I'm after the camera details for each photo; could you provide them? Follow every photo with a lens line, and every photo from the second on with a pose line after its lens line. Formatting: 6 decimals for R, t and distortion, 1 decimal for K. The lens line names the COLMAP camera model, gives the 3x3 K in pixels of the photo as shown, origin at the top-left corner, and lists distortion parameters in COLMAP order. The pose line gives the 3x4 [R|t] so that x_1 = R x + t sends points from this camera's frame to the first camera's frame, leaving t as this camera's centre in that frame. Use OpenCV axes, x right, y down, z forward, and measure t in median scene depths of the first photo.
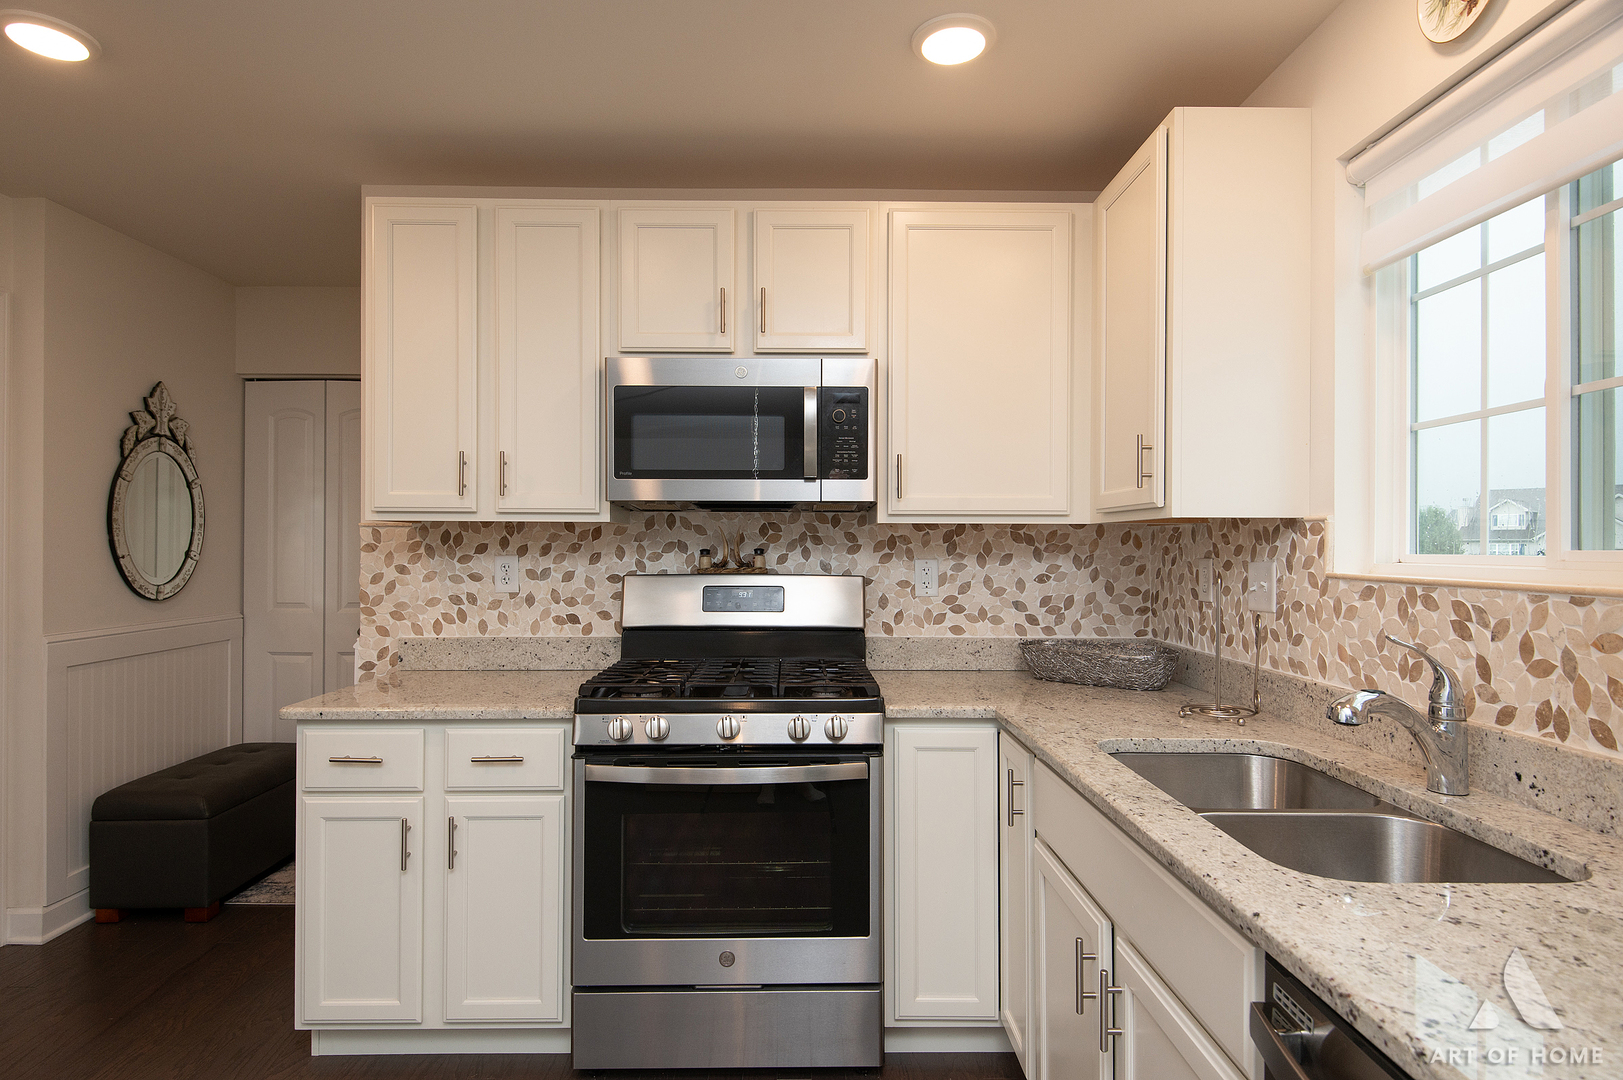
lens RADIAL K [[864.7, 0, 803.2], [0, 864.7, 547.5], [0, 0, 1]] dist [0.001773, -0.000159]
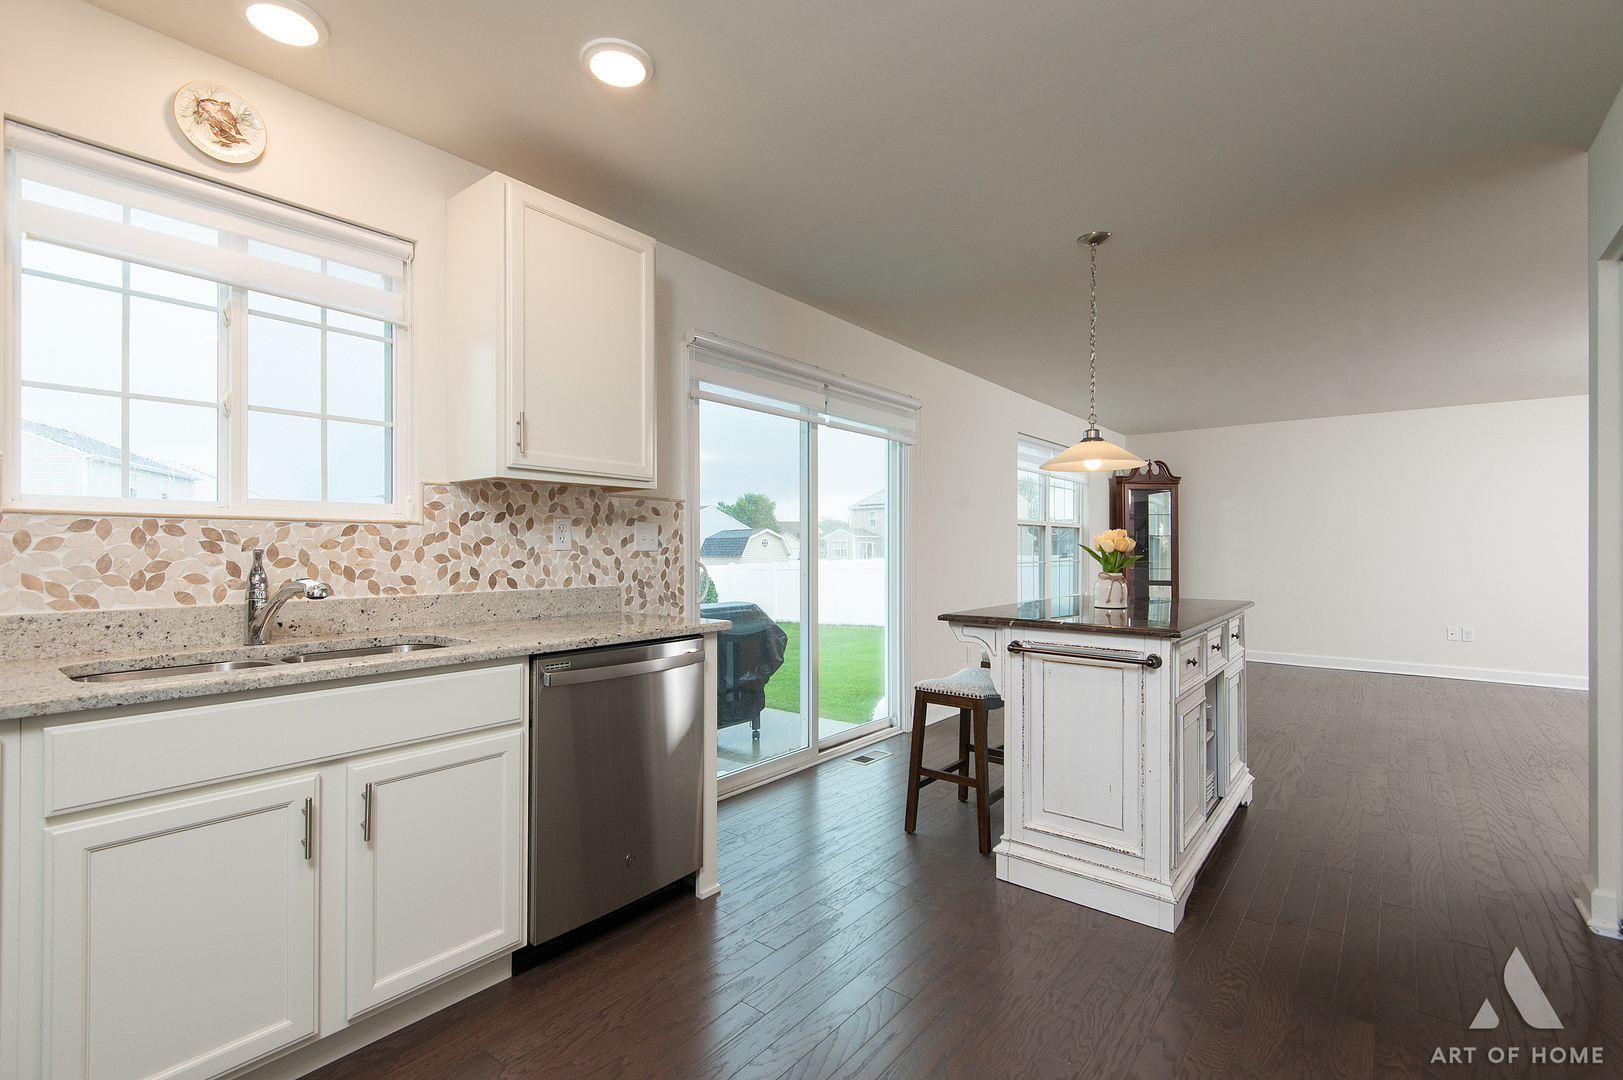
lens RADIAL K [[734.0, 0, 799.8], [0, 734.0, 542.5], [0, 0, 1]] dist [0.003456, 0.000248]
pose [[-0.761595, 0.002161, 0.648049, -0.870631], [-0.001276, 0.999988, -0.004834, 0.092475], [-0.648052, -0.004508, -0.761583, 1.318201]]
